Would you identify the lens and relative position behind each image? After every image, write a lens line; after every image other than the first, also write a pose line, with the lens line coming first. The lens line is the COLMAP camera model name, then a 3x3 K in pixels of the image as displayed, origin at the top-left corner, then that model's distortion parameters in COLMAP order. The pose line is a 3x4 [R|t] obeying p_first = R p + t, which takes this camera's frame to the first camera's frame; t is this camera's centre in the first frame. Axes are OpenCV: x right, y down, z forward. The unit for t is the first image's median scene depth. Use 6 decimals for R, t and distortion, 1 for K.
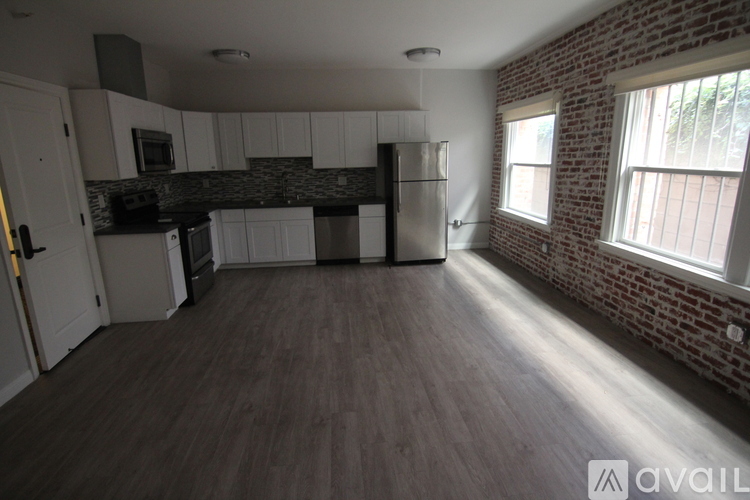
lens RADIAL K [[384.2, 0, 374.3], [0, 384.2, 243.7], [0, 0, 1]] dist [-0.015882, -0.001292]
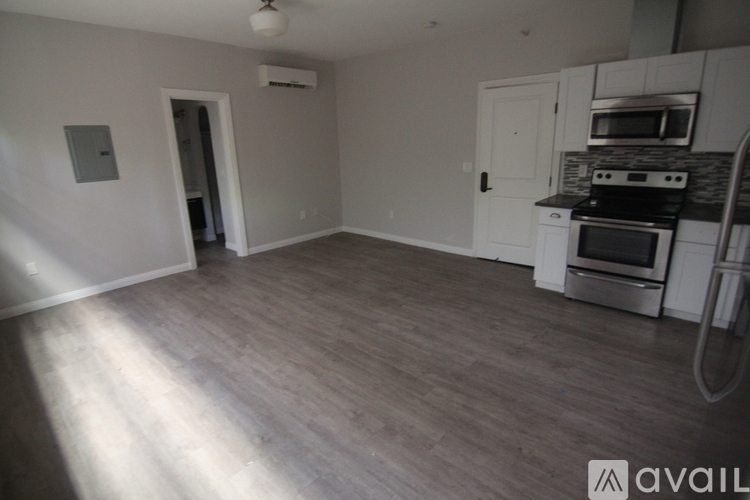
lens RADIAL K [[384.2, 0, 374.3], [0, 384.2, 243.7], [0, 0, 1]] dist [-0.015882, -0.001292]
pose [[-0.746957, 0.216481, -0.628642, 0.332774], [-0.104597, 0.895474, 0.432650, -0.244731], [0.656593, 0.388925, -0.646237, 1.020374]]
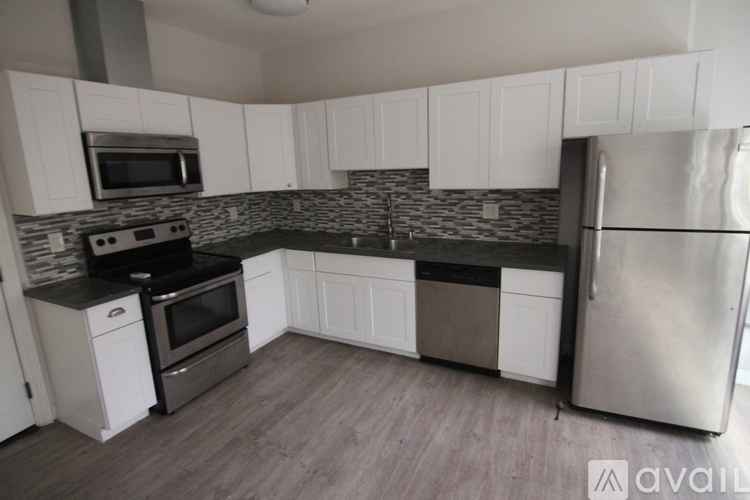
lens RADIAL K [[384.2, 0, 374.3], [0, 384.2, 243.7], [0, 0, 1]] dist [-0.015882, -0.001292]
pose [[0.834895, 0.097815, -0.541649, 0.089770], [-0.102233, 0.994517, 0.022017, -0.133005], [0.540832, 0.036992, 0.840317, 0.540111]]
